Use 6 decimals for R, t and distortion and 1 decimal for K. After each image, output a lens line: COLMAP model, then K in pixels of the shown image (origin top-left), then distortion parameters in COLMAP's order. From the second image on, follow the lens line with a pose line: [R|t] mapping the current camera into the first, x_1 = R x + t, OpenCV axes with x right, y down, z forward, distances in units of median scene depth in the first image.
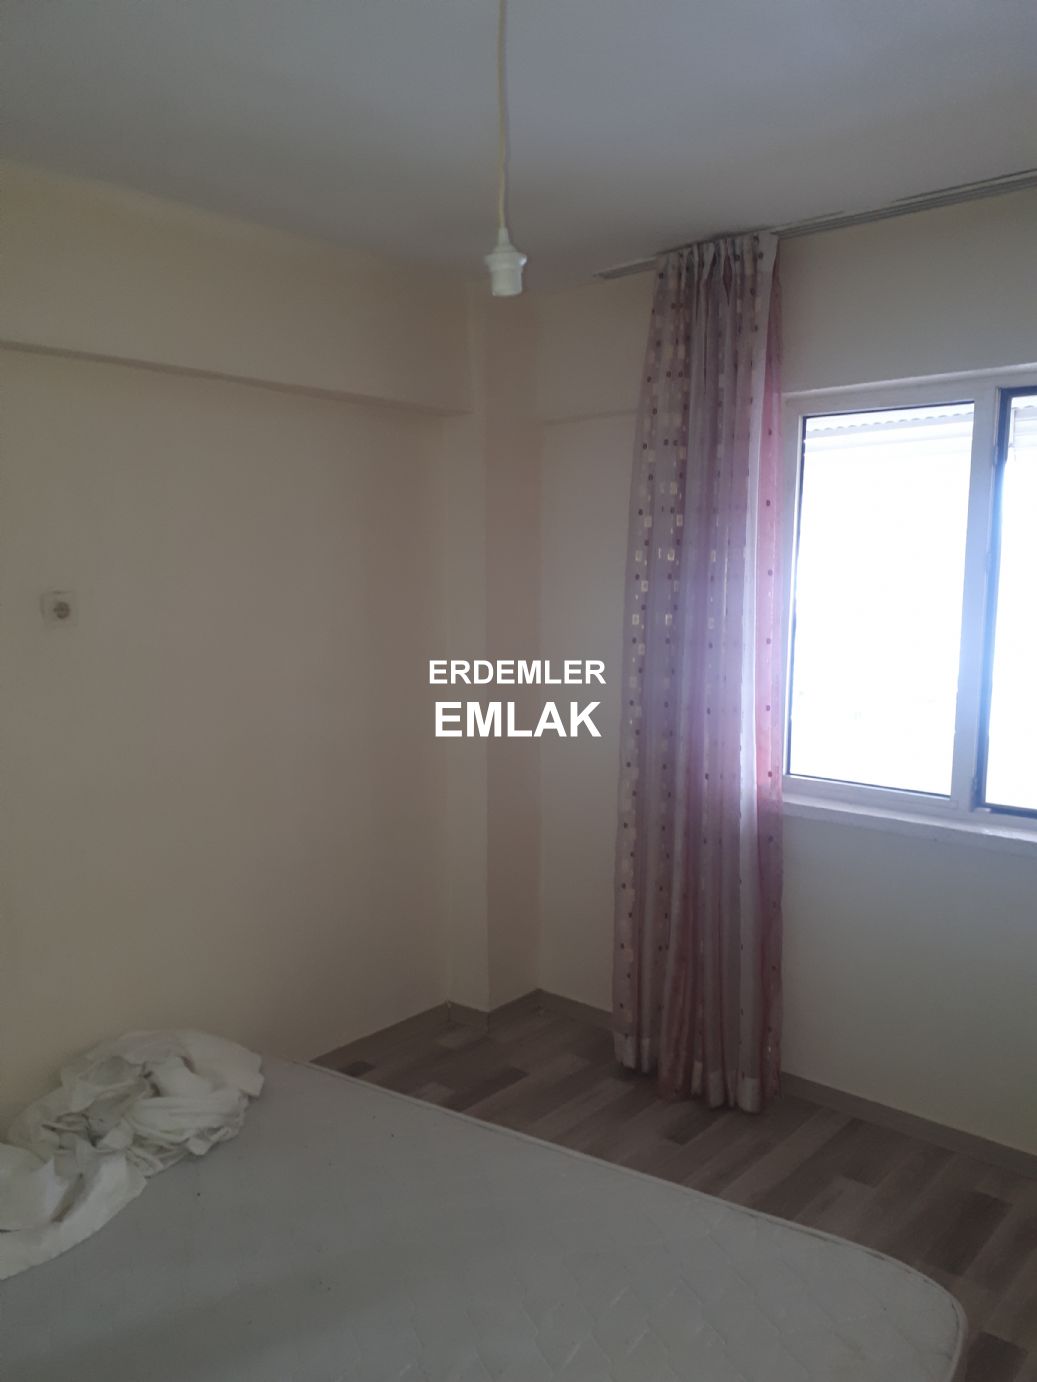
lens RADIAL K [[1096.6, 0, 520.1], [0, 1096.6, 690.5], [0, 0, 1]] dist [0.034826, -0.041086]
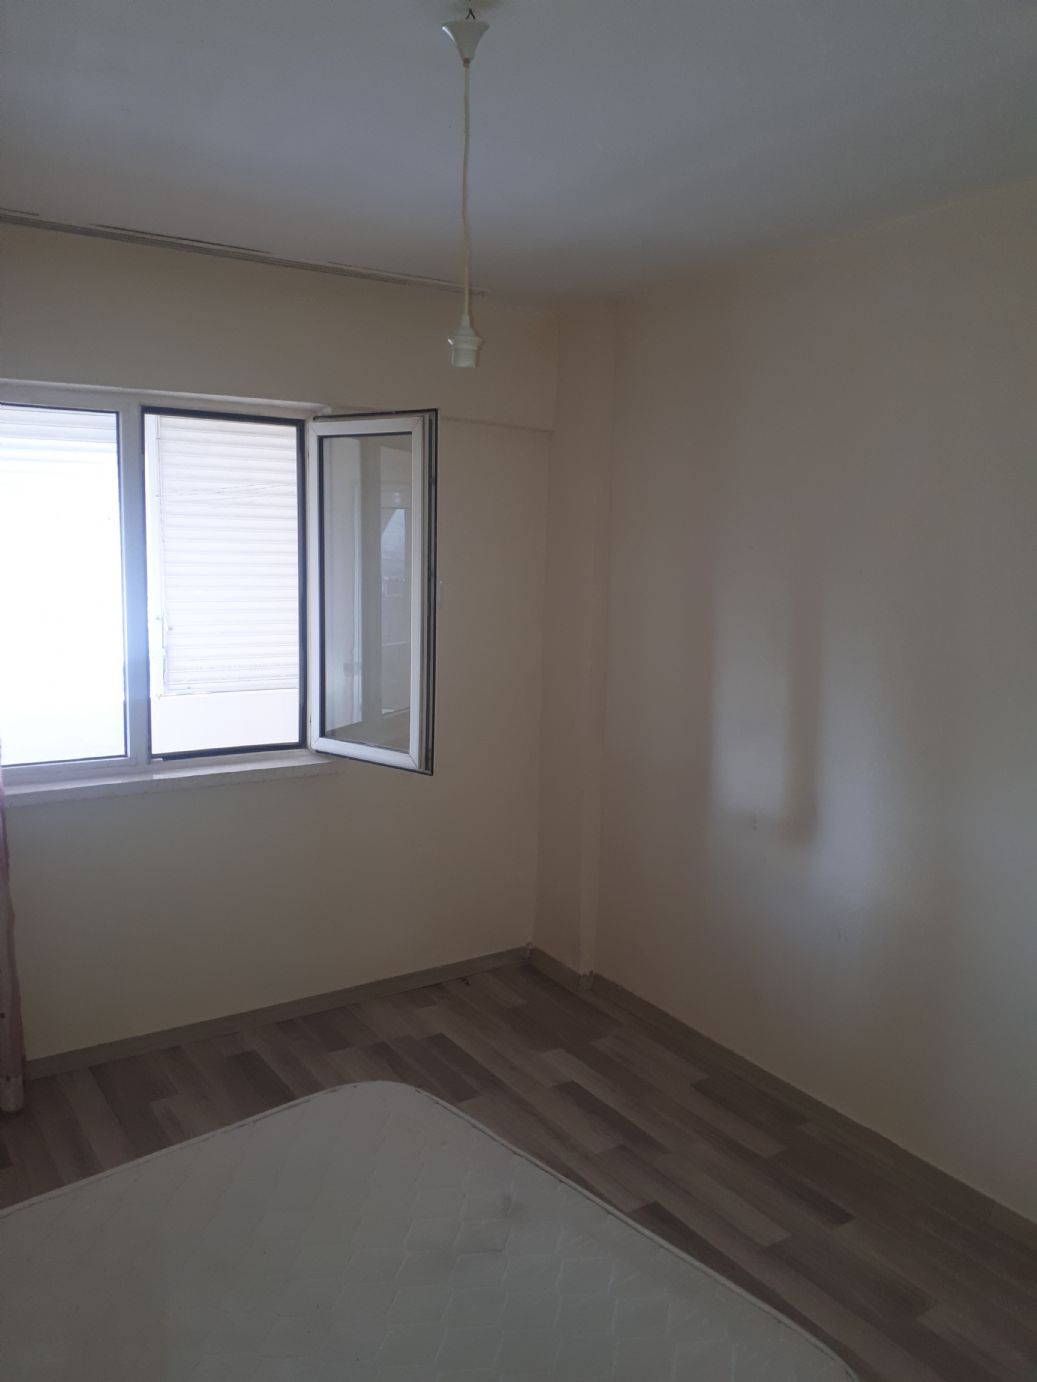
lens RADIAL K [[1096.6, 0, 521.0], [0, 1096.6, 694.5], [0, 0, 1]] dist [0.034826, -0.041086]
pose [[0.276000, -0.138202, 0.951170, -0.601587], [0.103117, 0.988155, 0.113654, -0.056775], [-0.955610, 0.066714, 0.286982, 0.281647]]
